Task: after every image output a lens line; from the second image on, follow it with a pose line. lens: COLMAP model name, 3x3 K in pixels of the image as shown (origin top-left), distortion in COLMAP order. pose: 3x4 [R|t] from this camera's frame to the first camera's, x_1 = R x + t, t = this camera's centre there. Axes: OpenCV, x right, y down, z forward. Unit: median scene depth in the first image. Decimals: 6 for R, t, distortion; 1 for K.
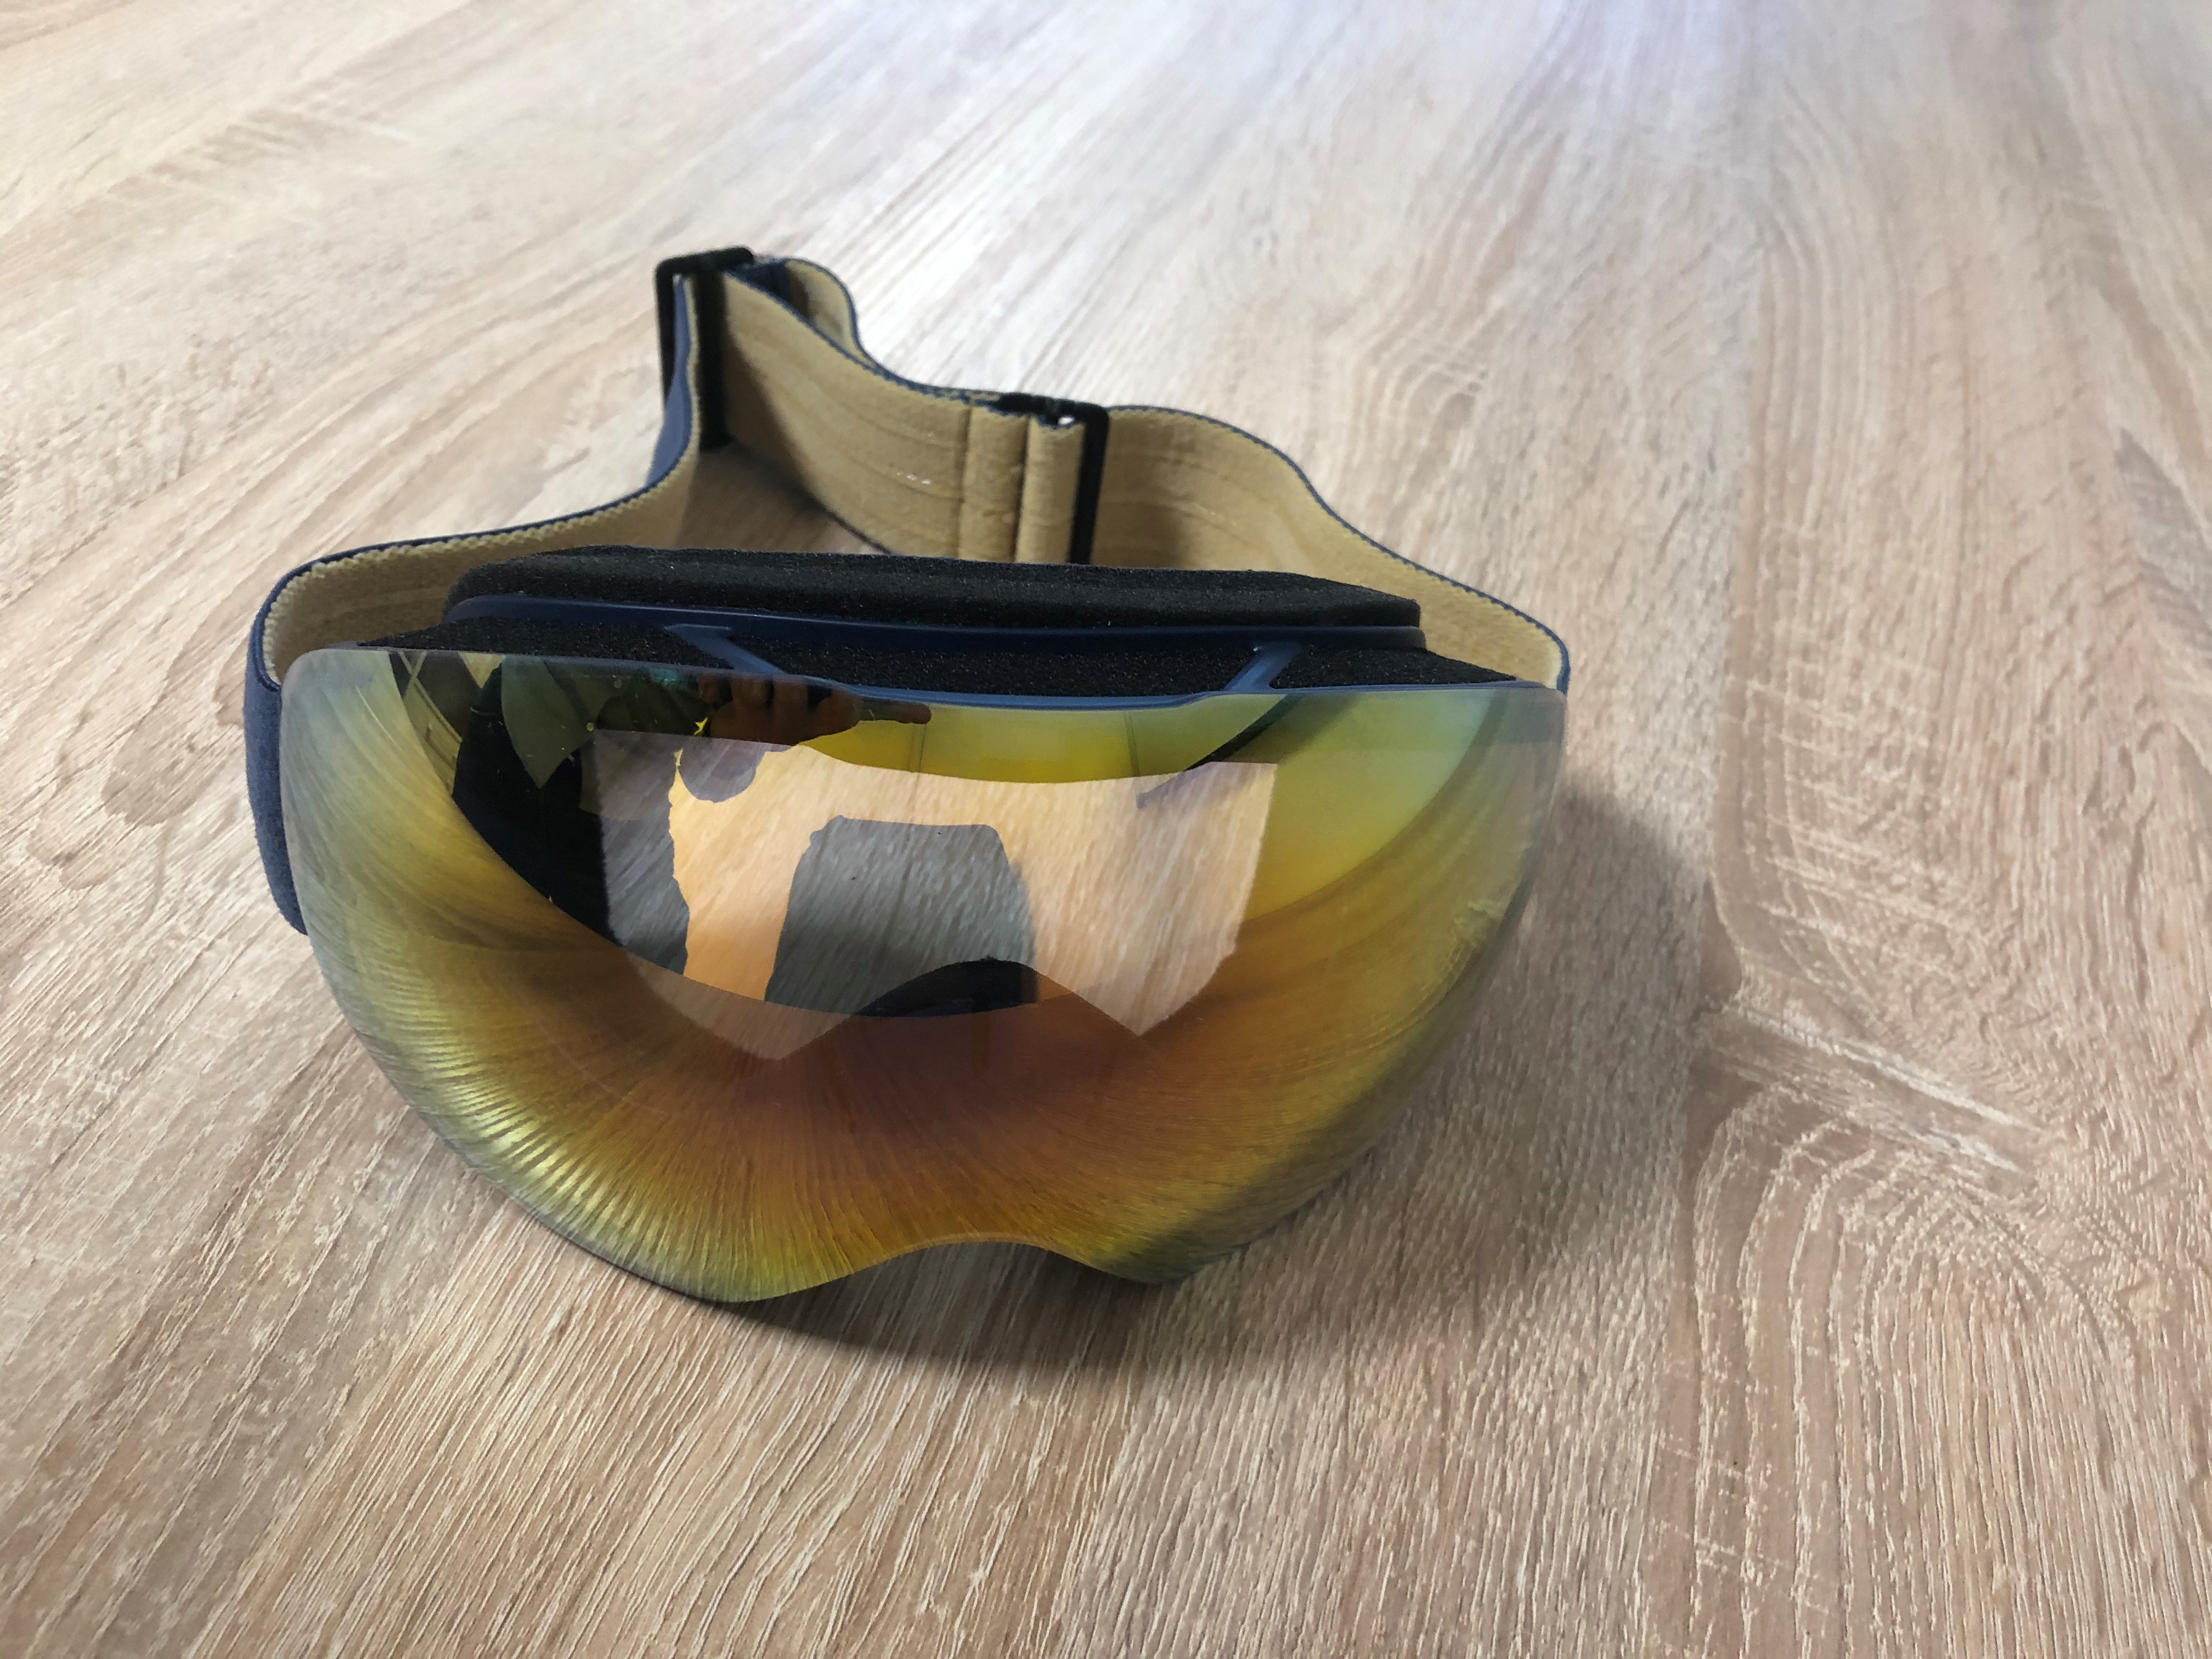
lens RADIAL K [[1853.5, 0, 1106.0], [0, 1853.5, 829.5], [0, 0, 1]] dist [-0.016694, 0.010616]
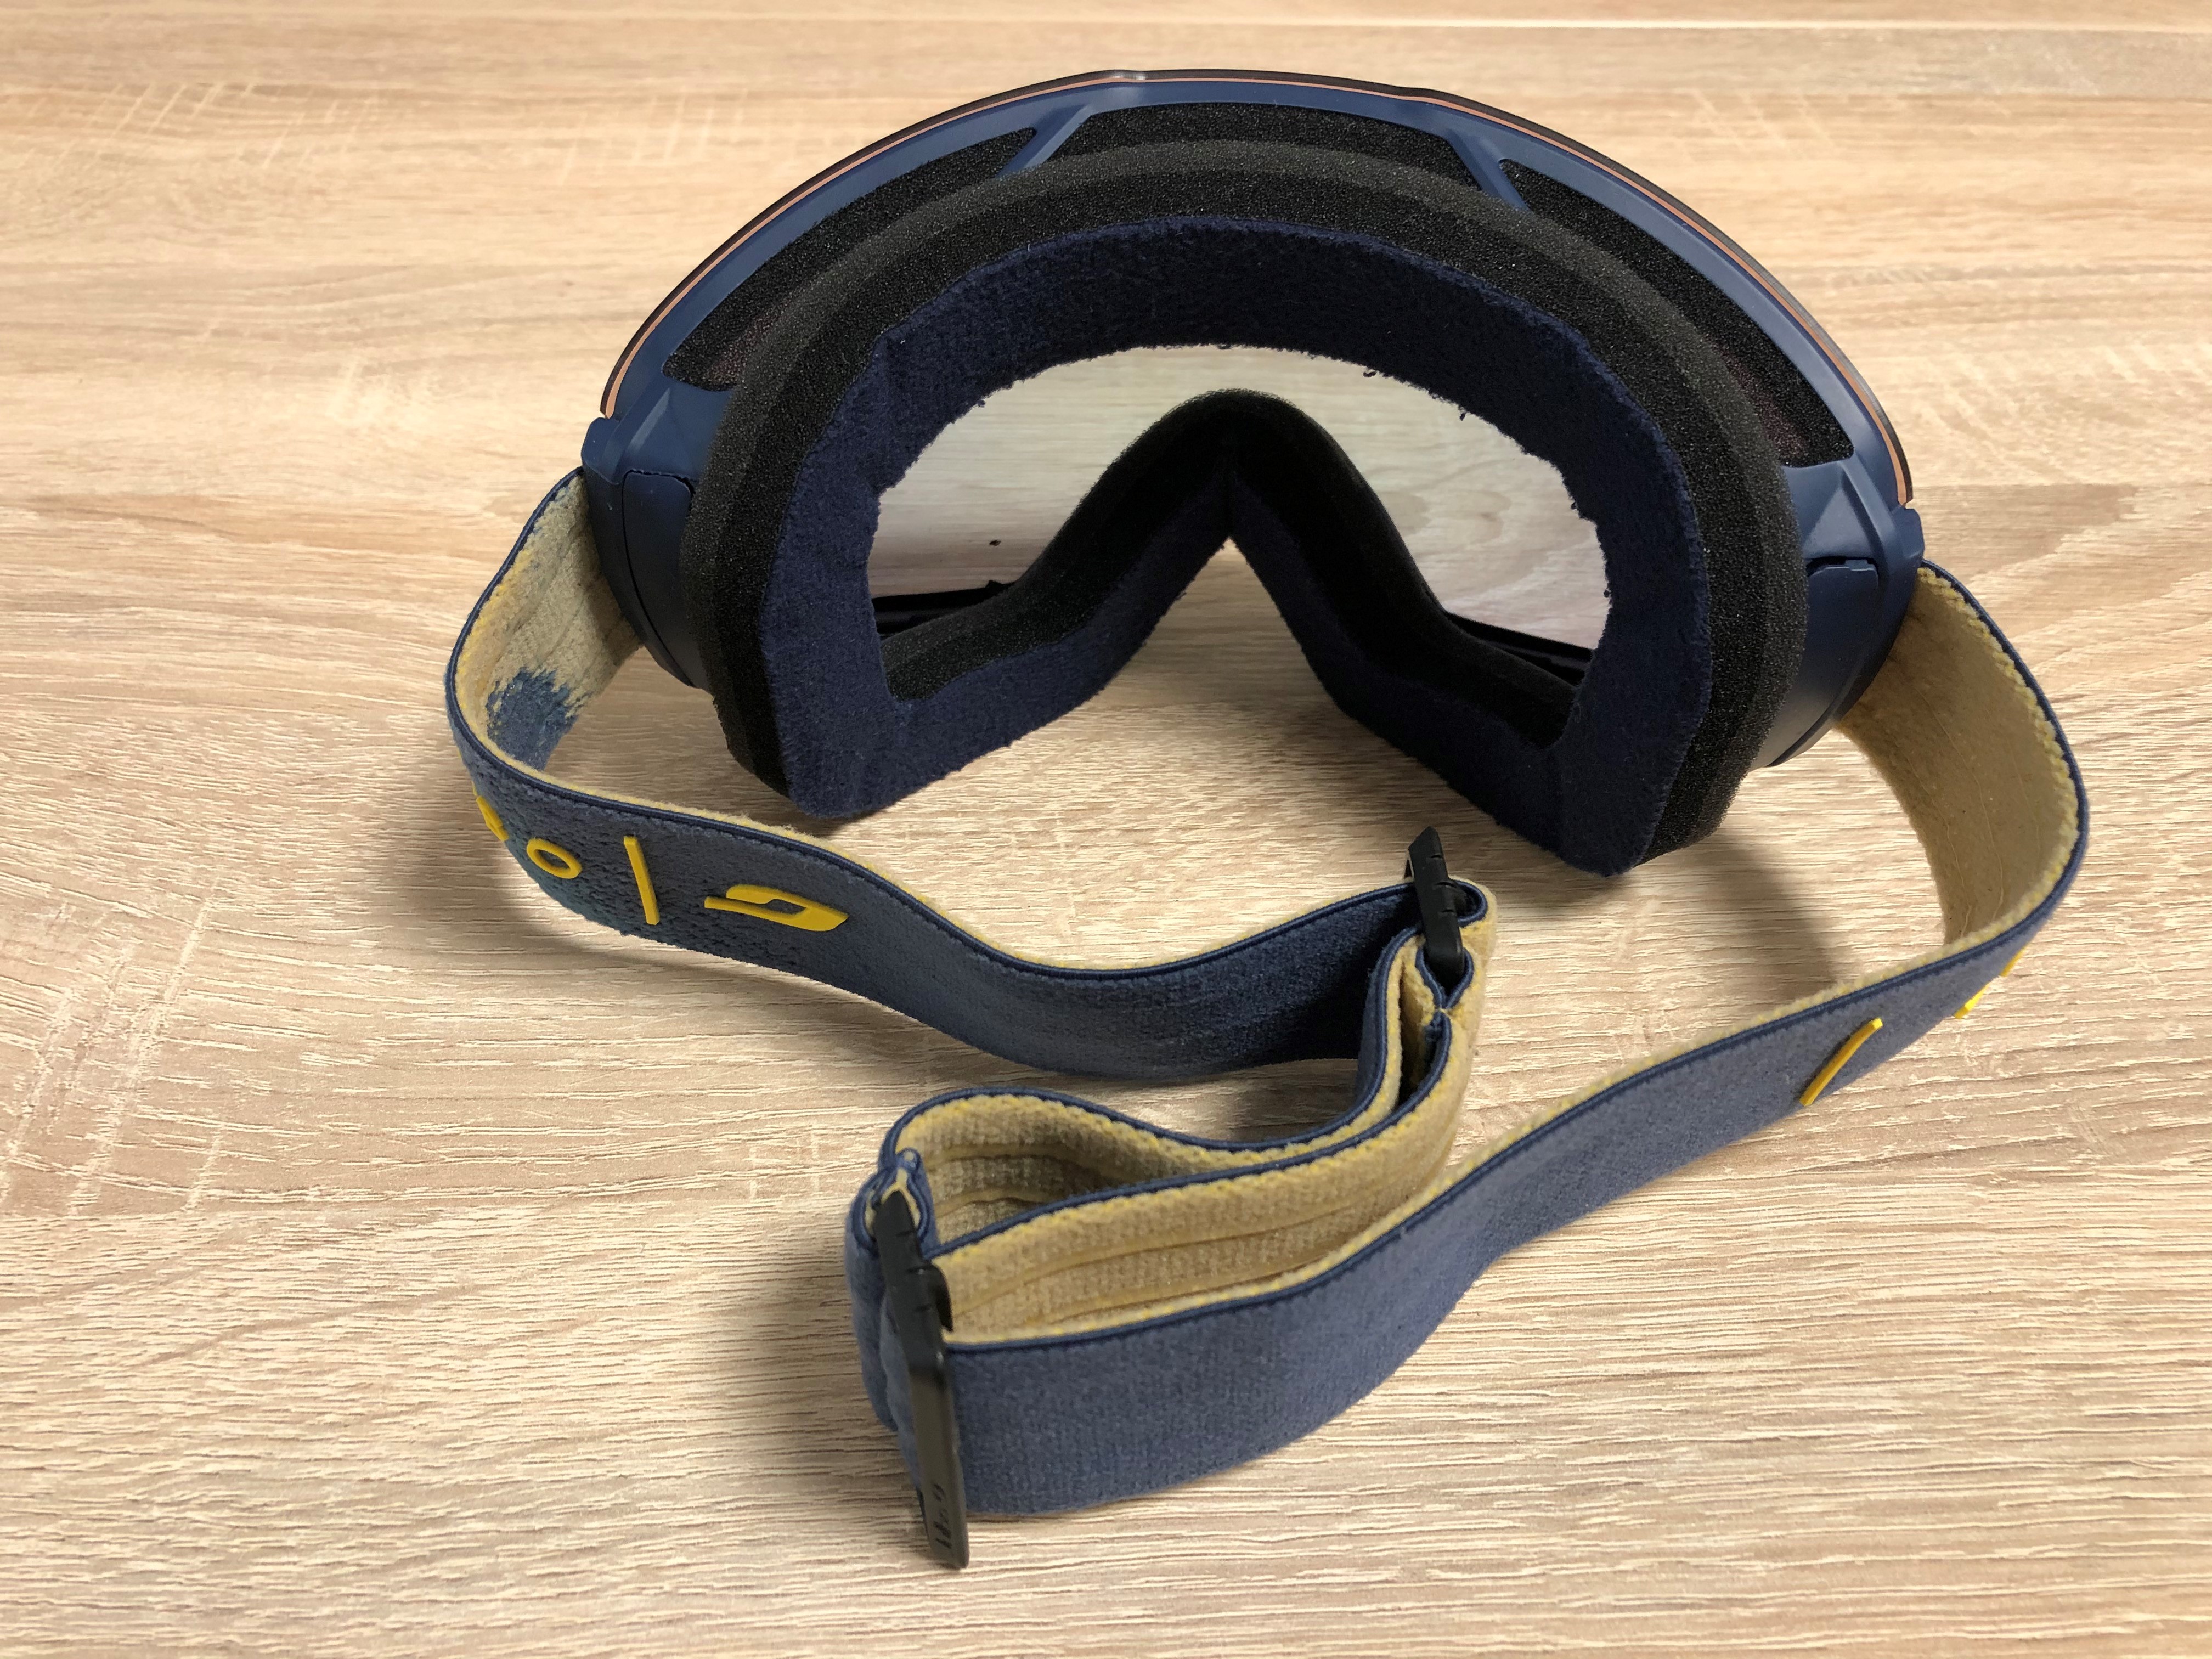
lens RADIAL K [[1853.5, 0, 1106.0], [0, 1853.5, 829.5], [0, 0, 1]] dist [-0.016694, 0.010616]
pose [[-0.324599, -0.762268, 0.559985, -0.992991], [0.576382, 0.310007, 0.756095, -0.735670], [-0.749946, 0.568193, 0.338730, 0.685017]]
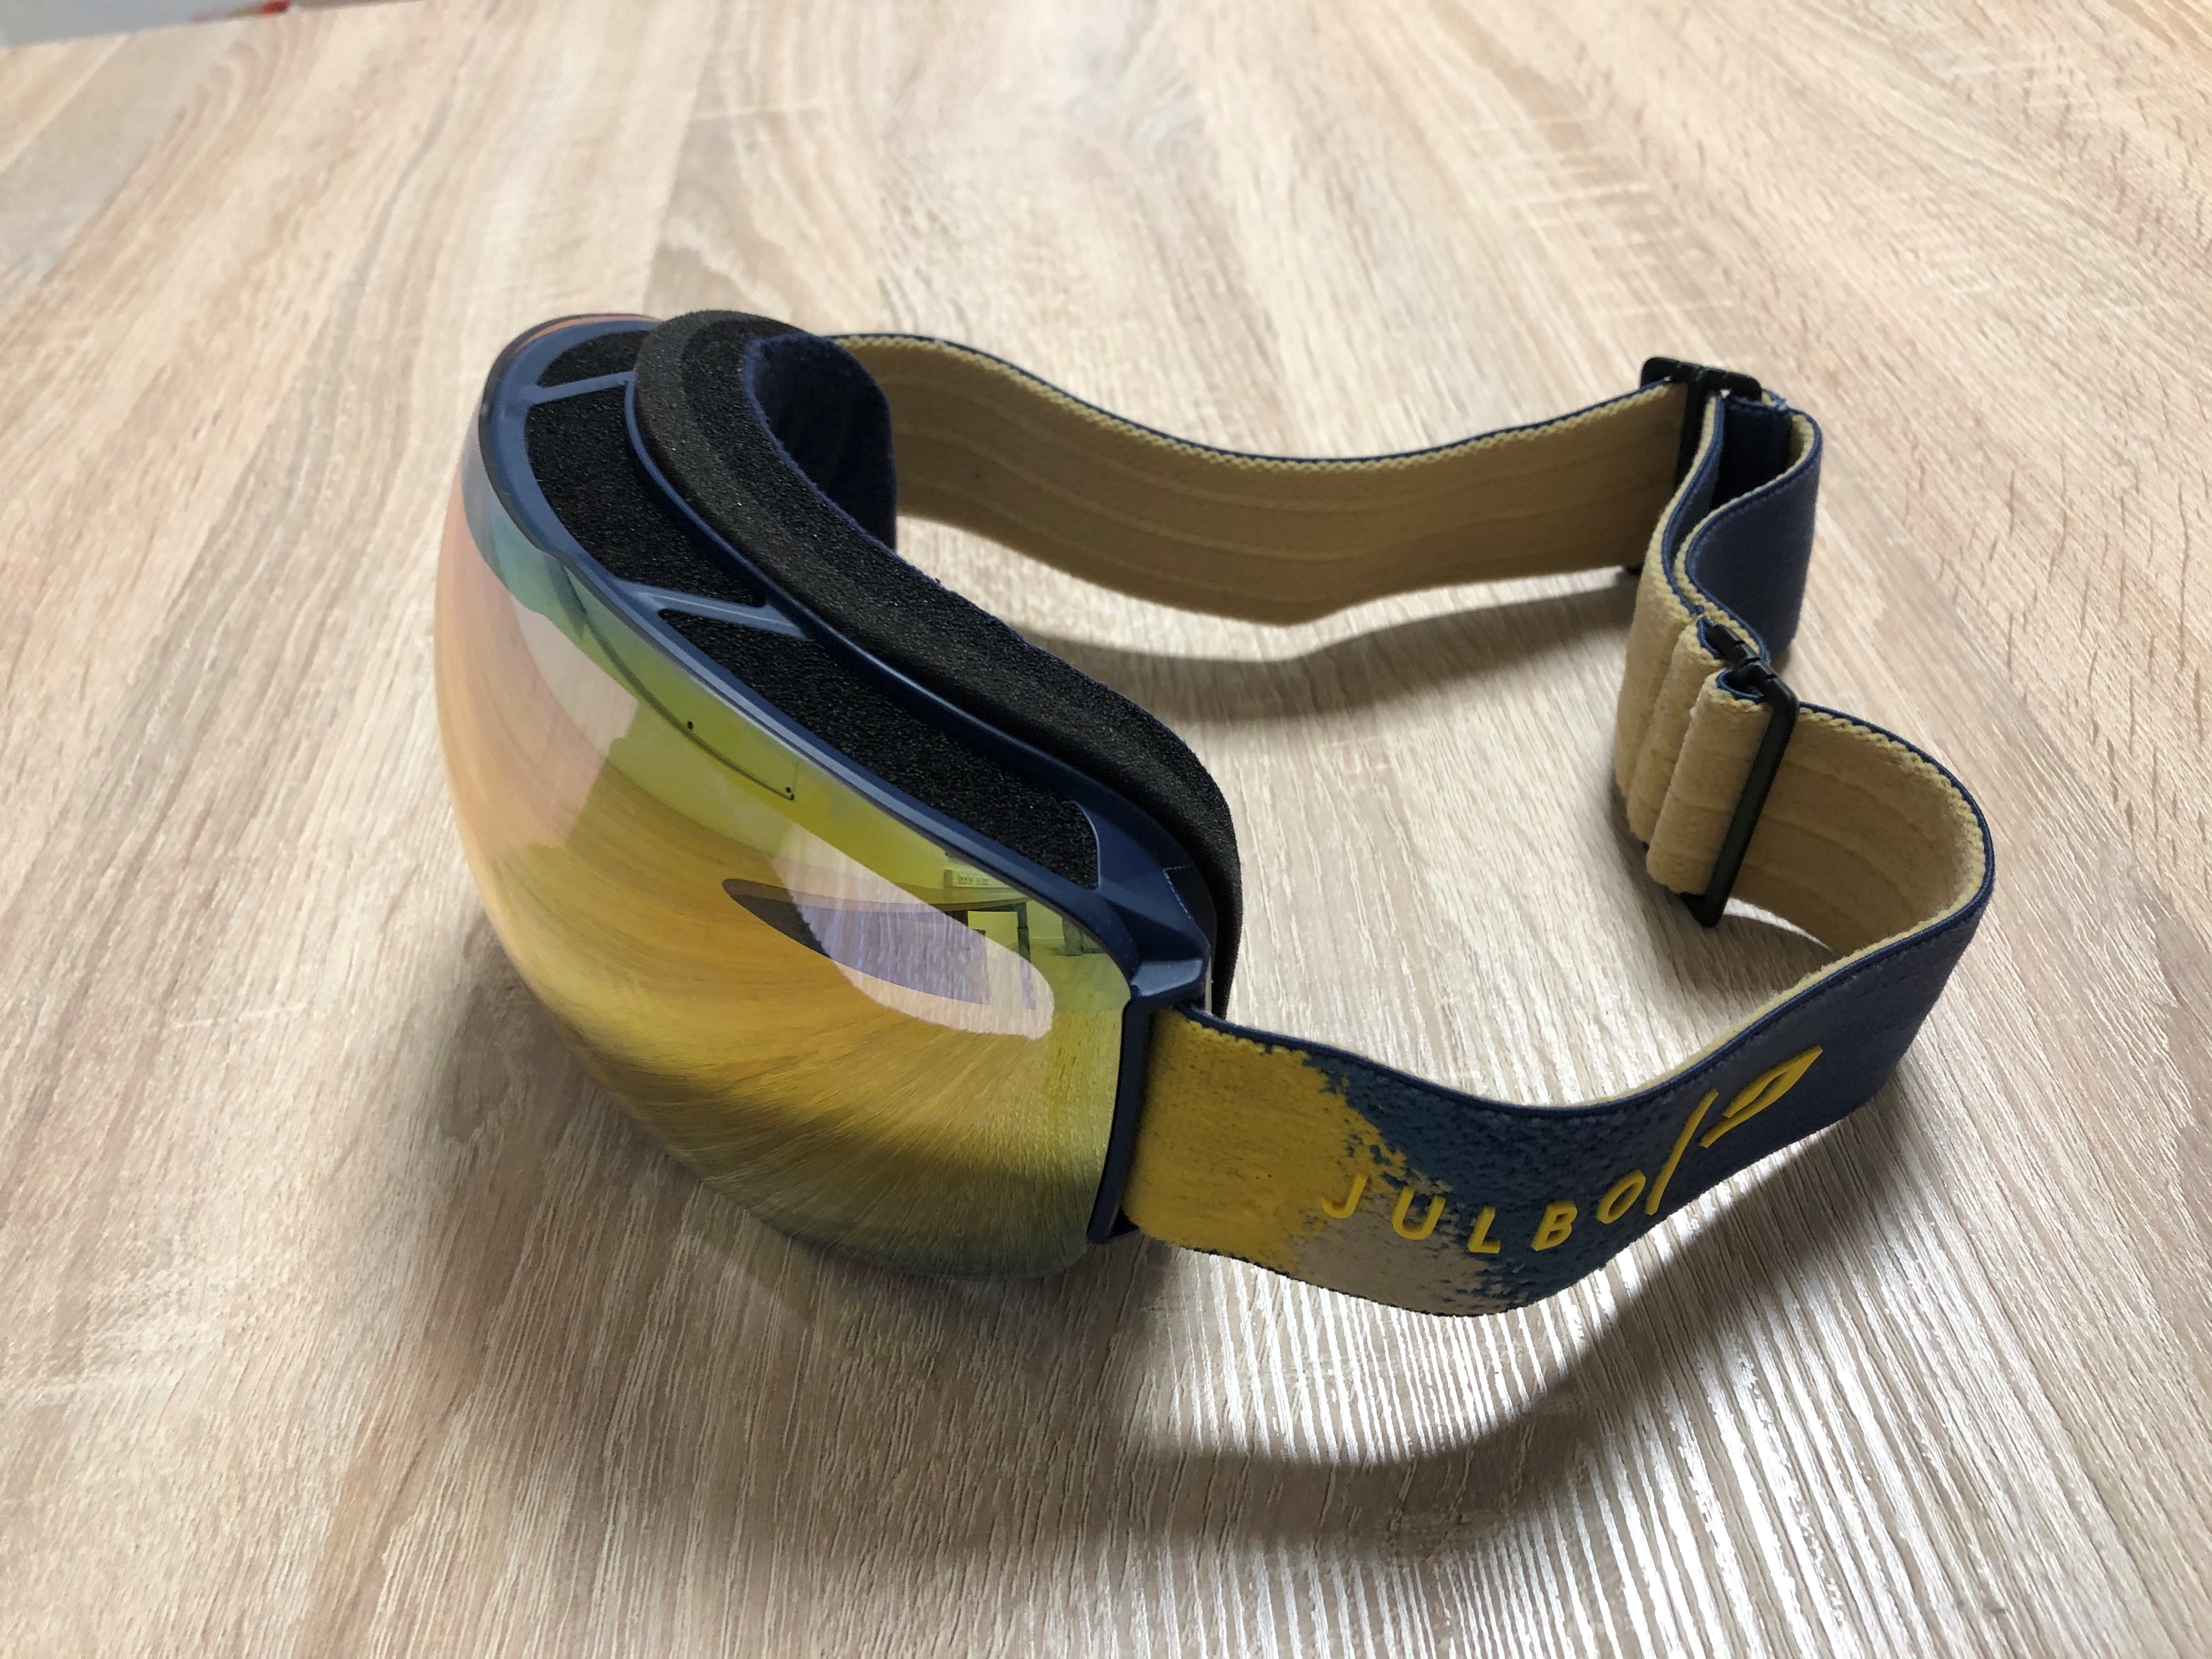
lens RADIAL K [[1853.5, 0, 1106.0], [0, 1853.5, 829.5], [0, 0, 1]] dist [-0.016694, 0.010616]
pose [[-0.930571, 0.186790, -0.314877, -0.306468], [-0.283267, 0.177534, 0.942466, -1.059884], [0.231944, 0.966225, -0.112297, 1.146393]]
